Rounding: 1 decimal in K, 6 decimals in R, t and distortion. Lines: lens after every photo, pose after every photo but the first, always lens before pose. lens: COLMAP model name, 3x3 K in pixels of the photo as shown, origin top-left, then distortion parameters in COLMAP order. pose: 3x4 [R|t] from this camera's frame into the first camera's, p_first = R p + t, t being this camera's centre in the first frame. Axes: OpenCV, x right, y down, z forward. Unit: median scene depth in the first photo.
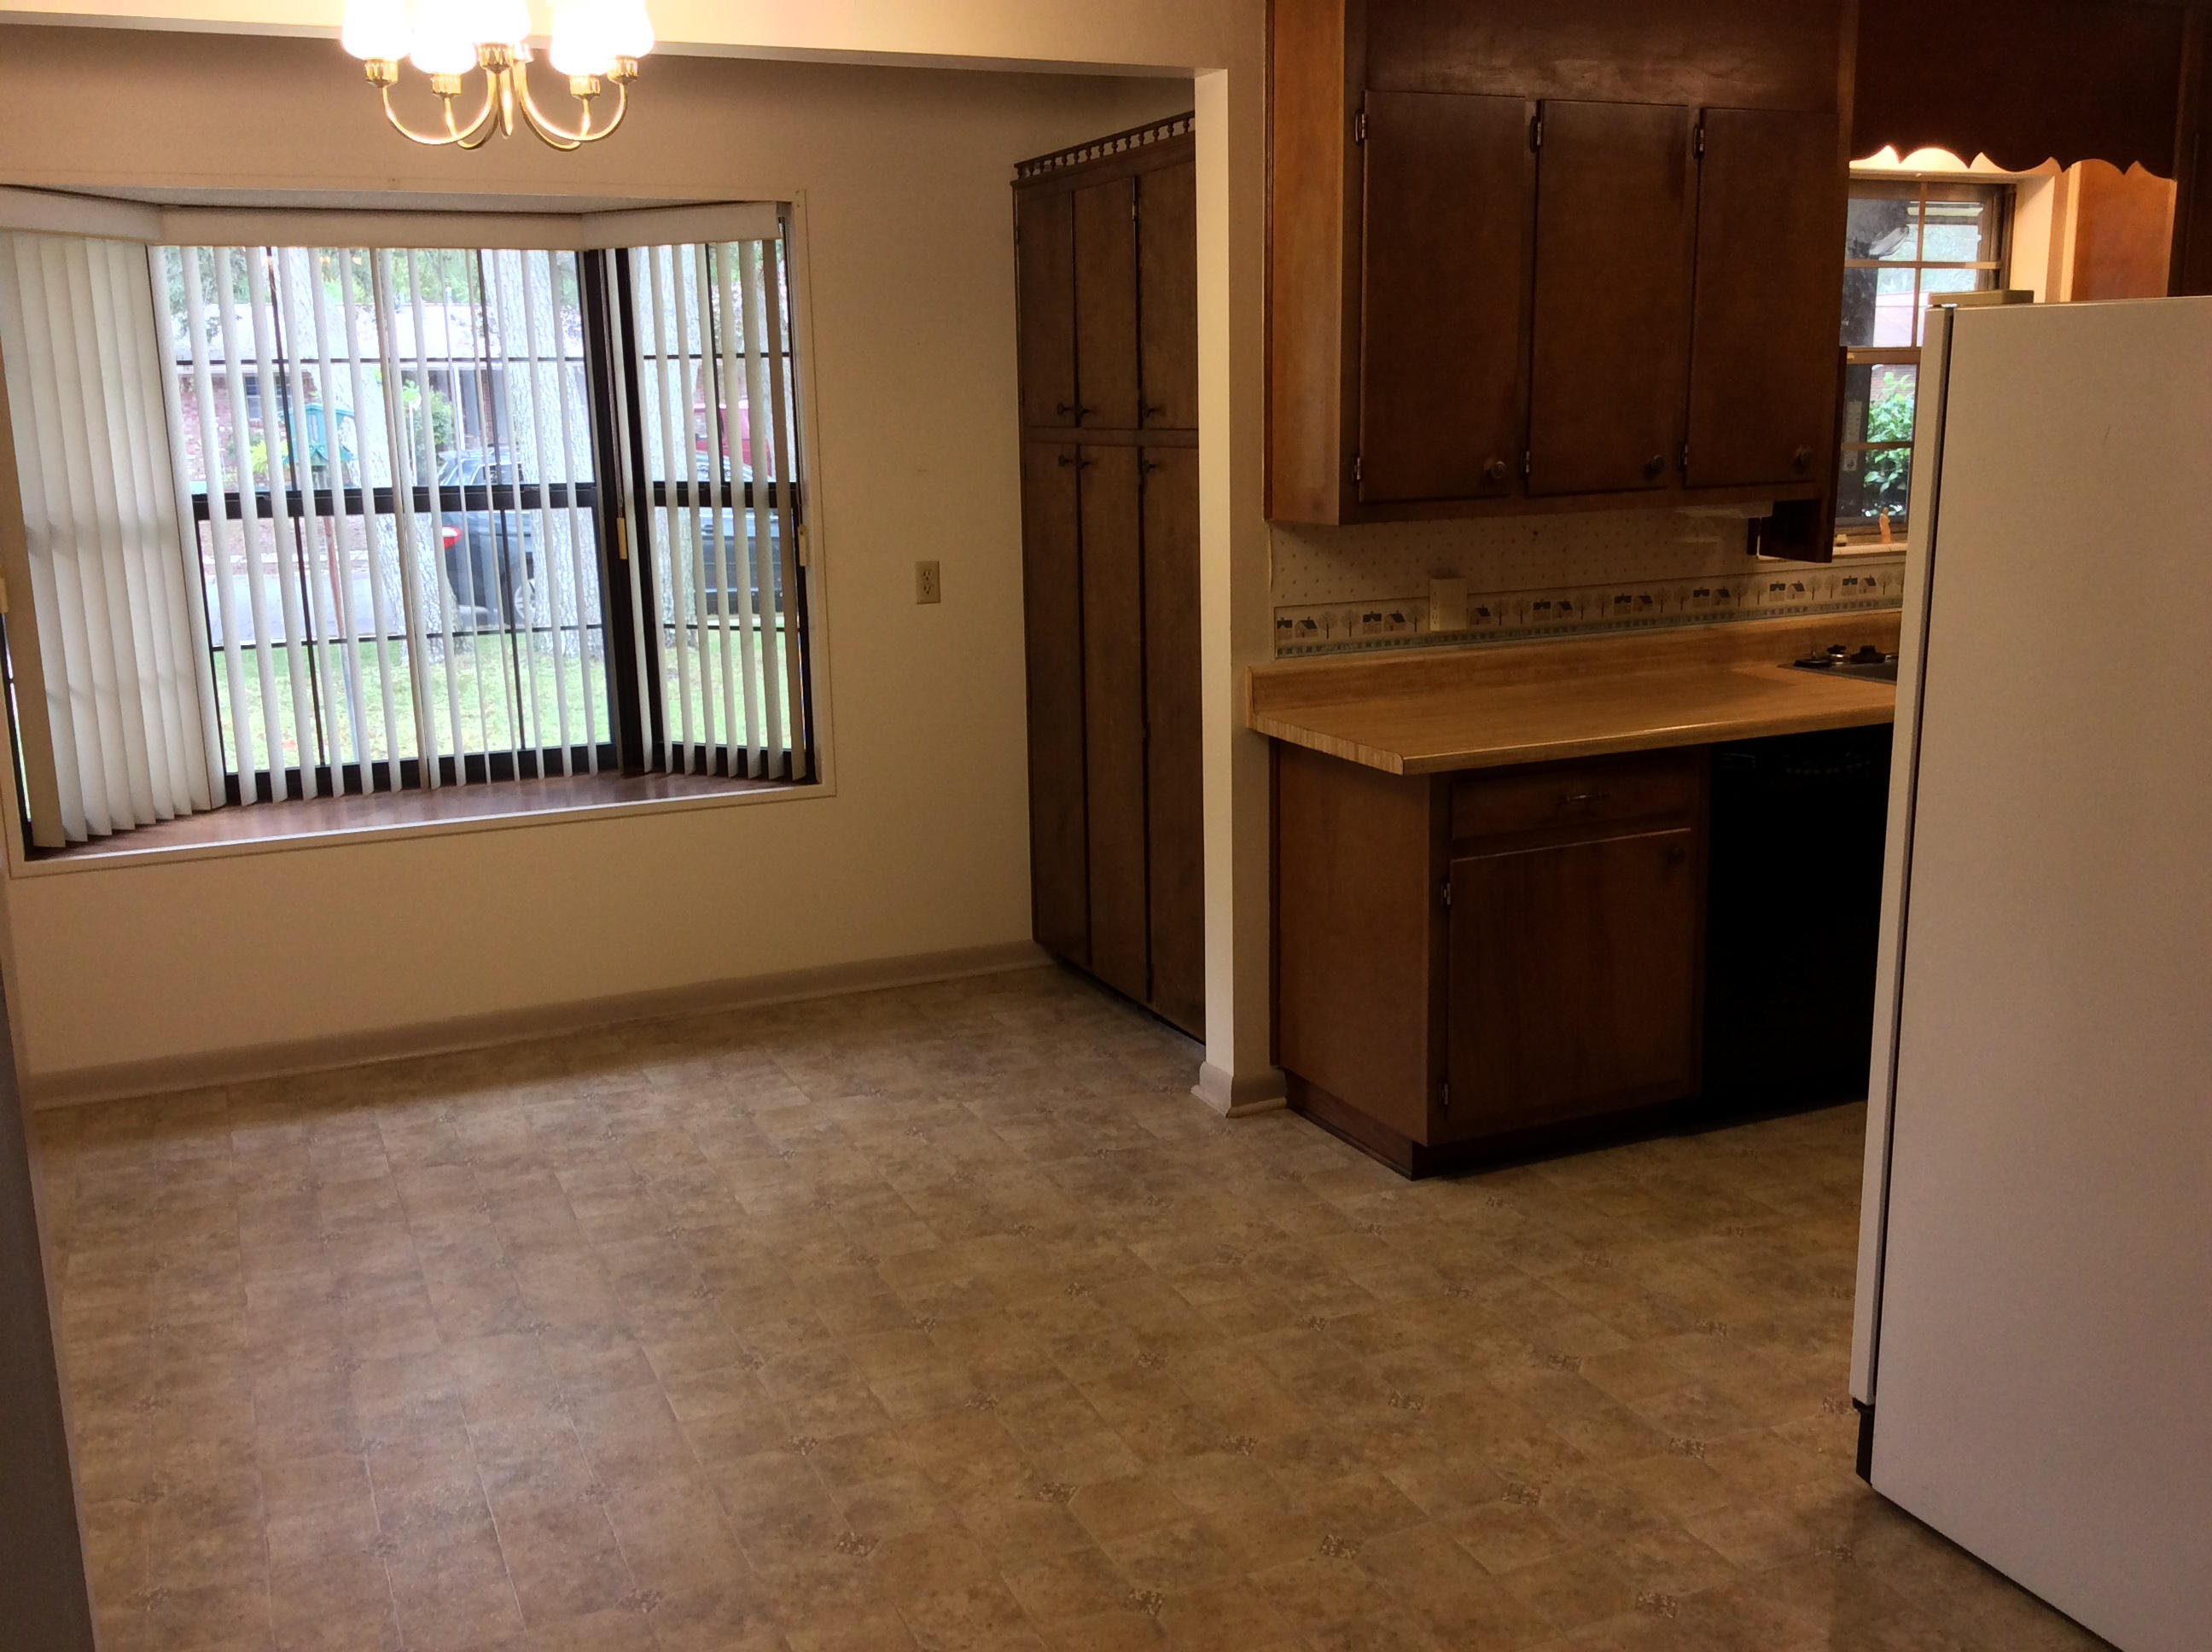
lens RADIAL K [[2010.0, 0, 1132.0], [0, 2010.0, 825.7], [0, 0, 1]] dist [0.138162, -0.272411]
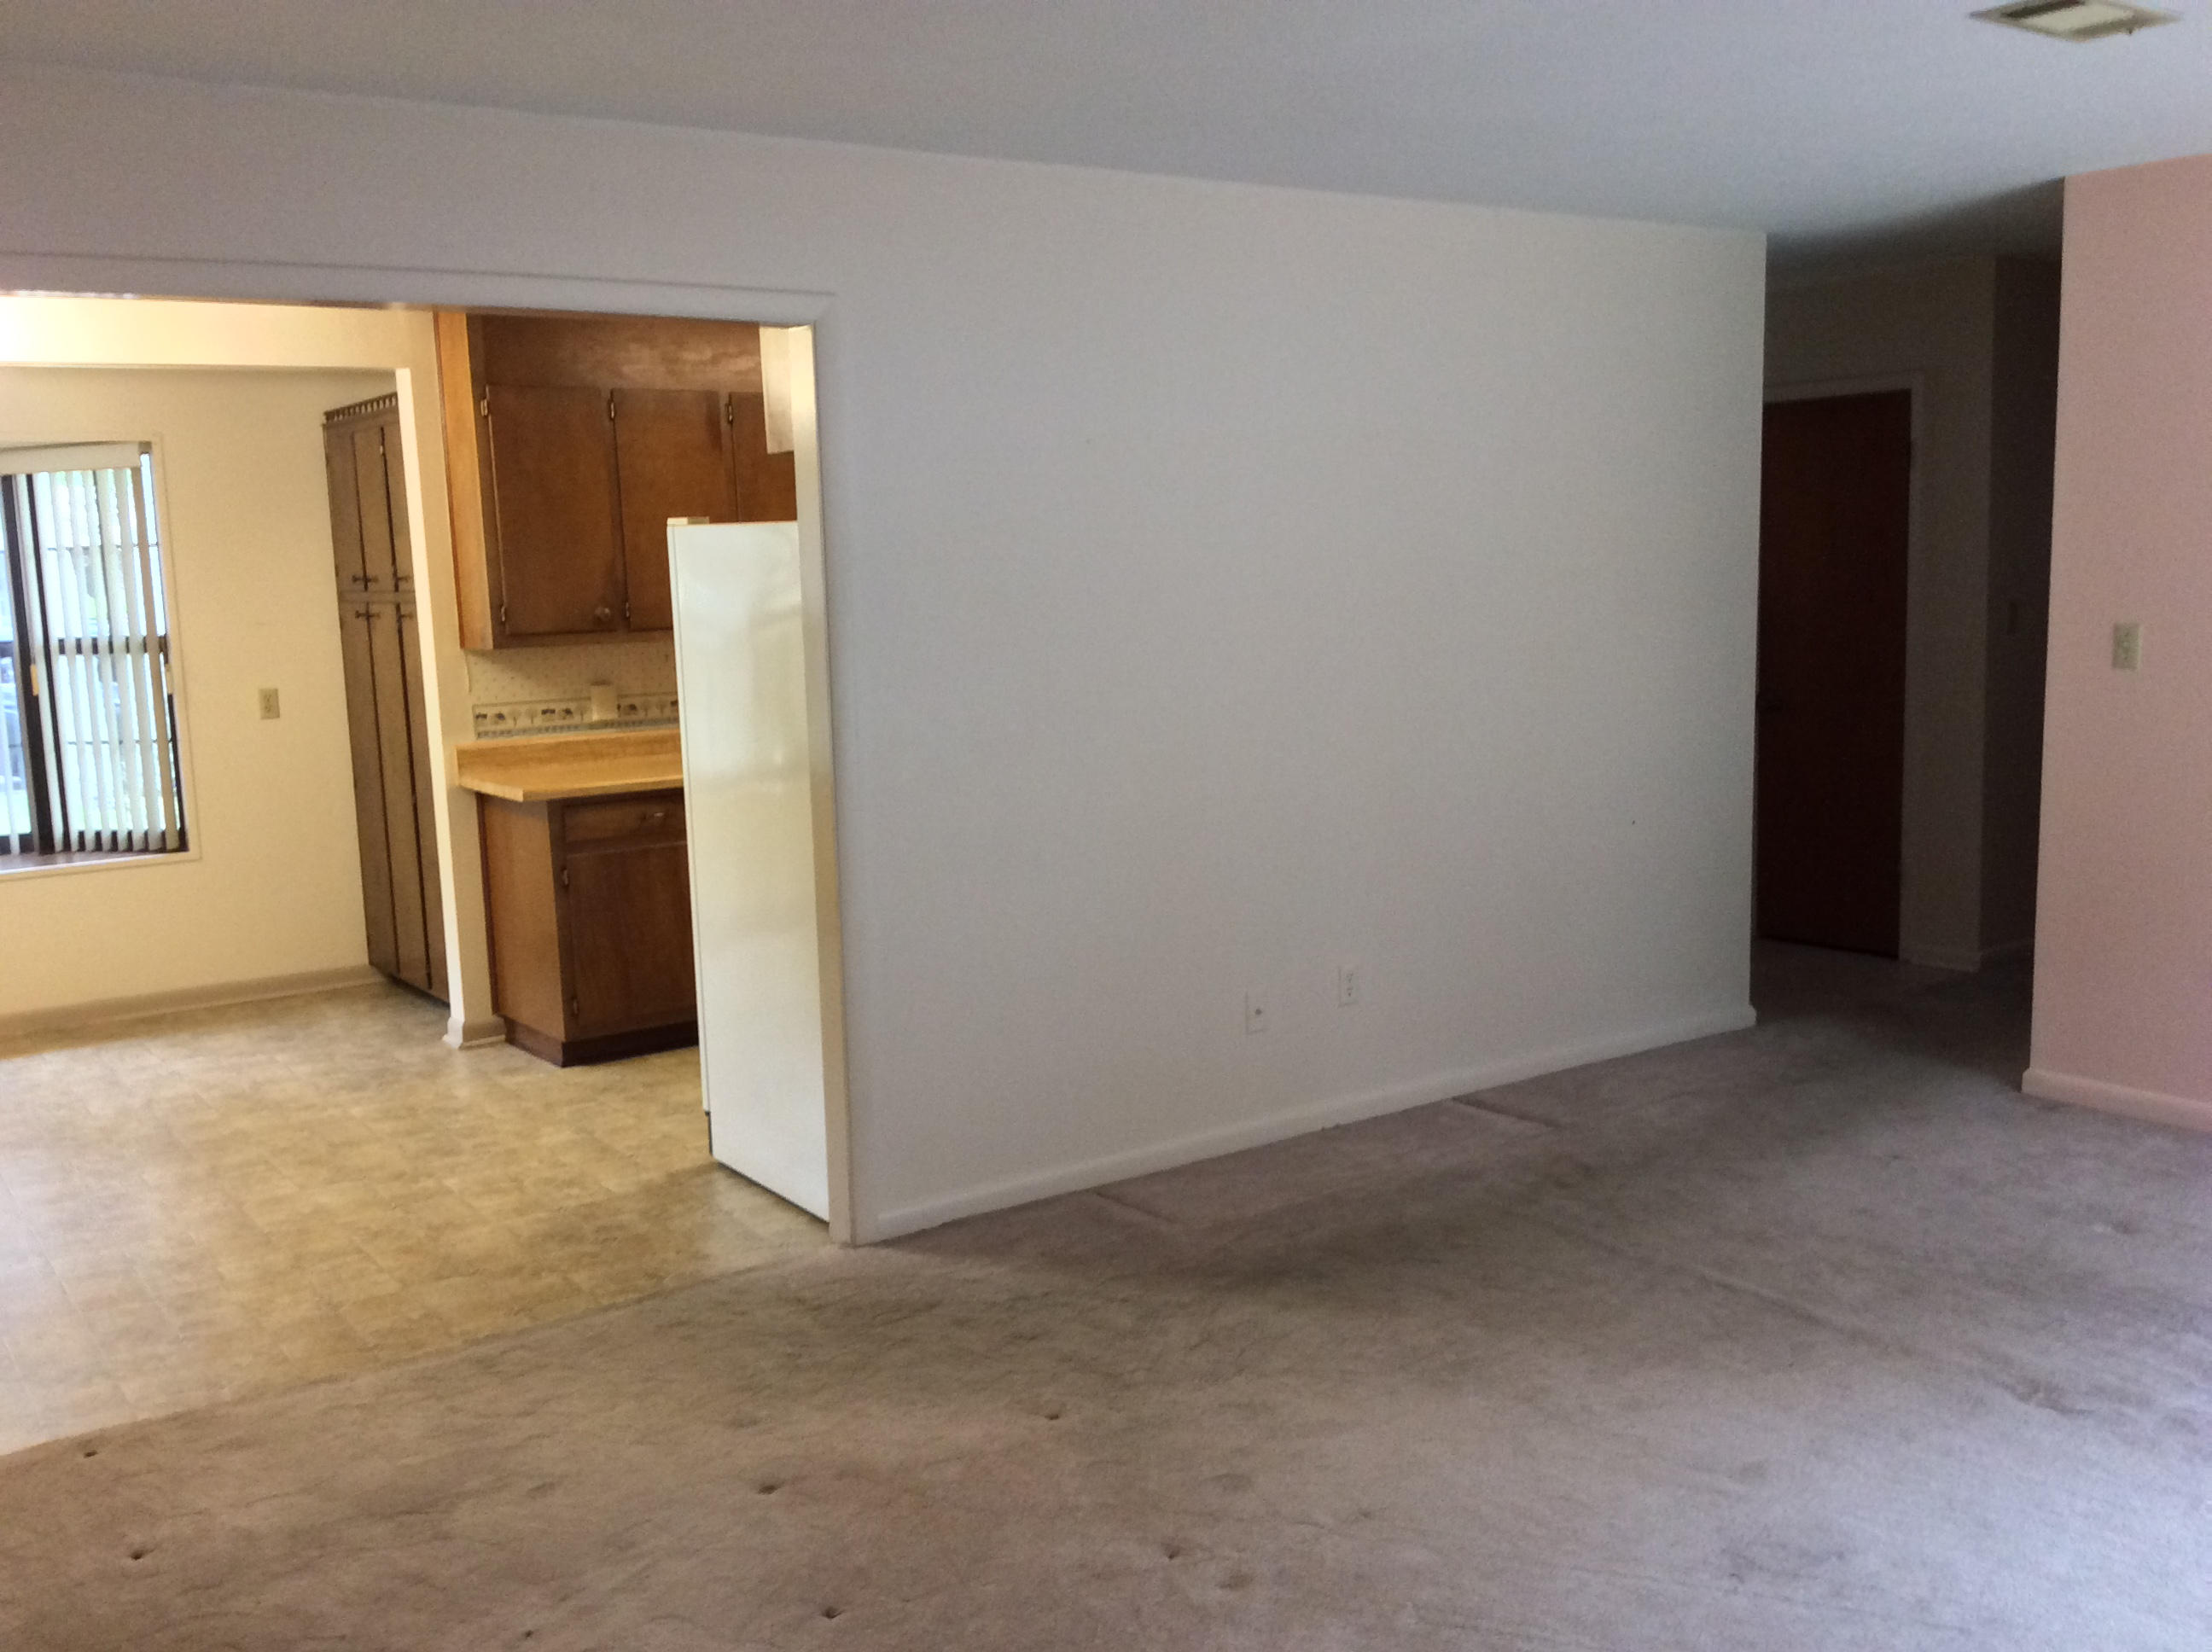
lens RADIAL K [[2010.0, 0, 1132.0], [0, 2010.0, 825.7], [0, 0, 1]] dist [0.138162, -0.272411]
pose [[0.982939, -0.040267, 0.179471, 0.263220], [0.054412, 0.995728, -0.074603, 0.116091], [-0.175700, 0.083096, 0.980931, -0.551012]]
